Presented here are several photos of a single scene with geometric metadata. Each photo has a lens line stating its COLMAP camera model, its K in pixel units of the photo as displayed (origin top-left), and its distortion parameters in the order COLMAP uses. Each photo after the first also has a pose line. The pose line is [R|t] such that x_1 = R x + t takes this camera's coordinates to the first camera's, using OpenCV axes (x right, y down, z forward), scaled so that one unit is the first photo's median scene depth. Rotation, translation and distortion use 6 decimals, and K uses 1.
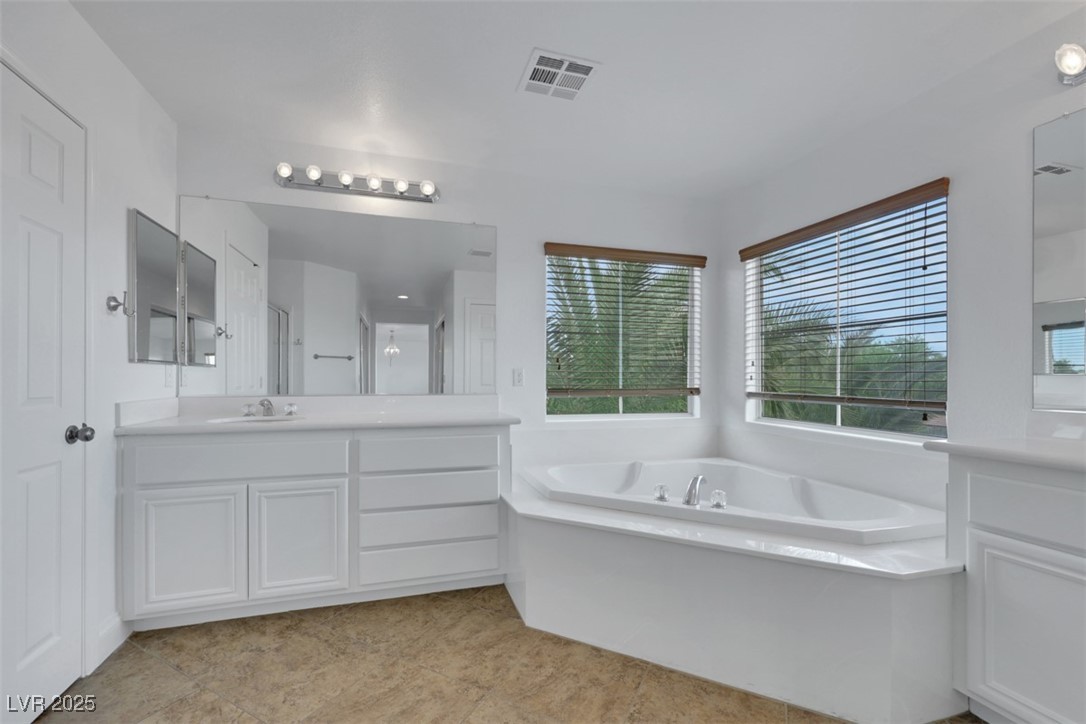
lens RADIAL K [[466.3, 0, 533.7], [0, 466.3, 371.0], [0, 0, 1]] dist [0.001102, -0.000305]
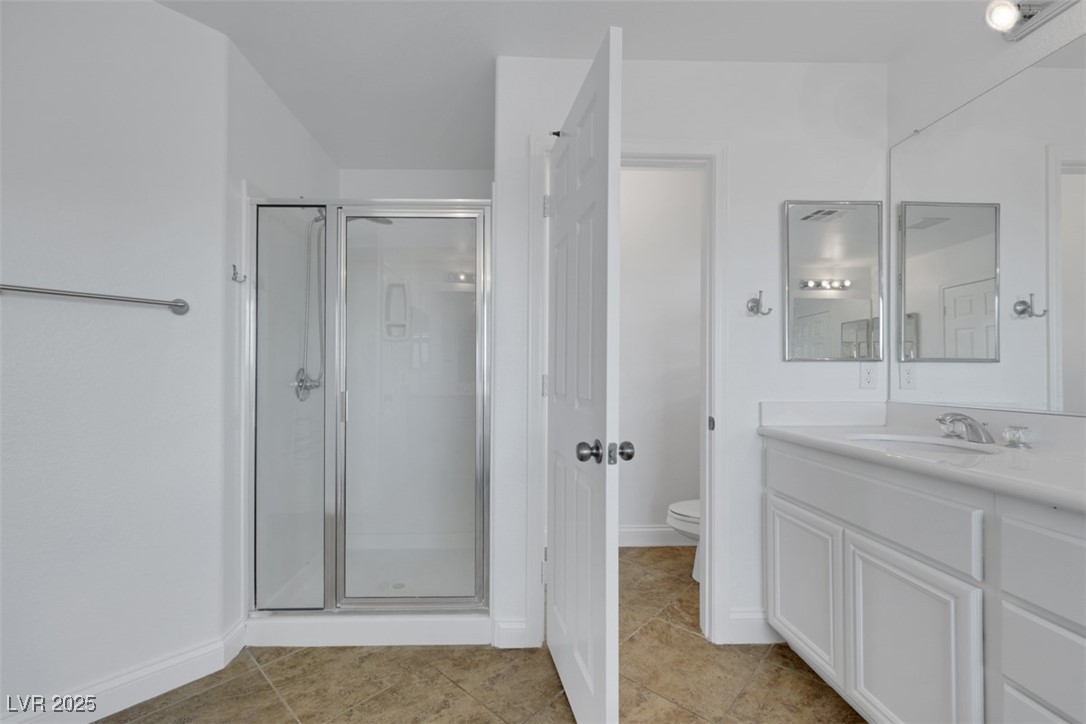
lens RADIAL K [[466.3, 0, 533.2], [0, 466.3, 369.2], [0, 0, 1]] dist [0.001102, -0.000305]
pose [[-0.265094, -0.009479, -0.964176, 0.191447], [0.009059, 0.999883, -0.012321, 0.003768], [0.964180, -0.012001, -0.264977, 0.696012]]
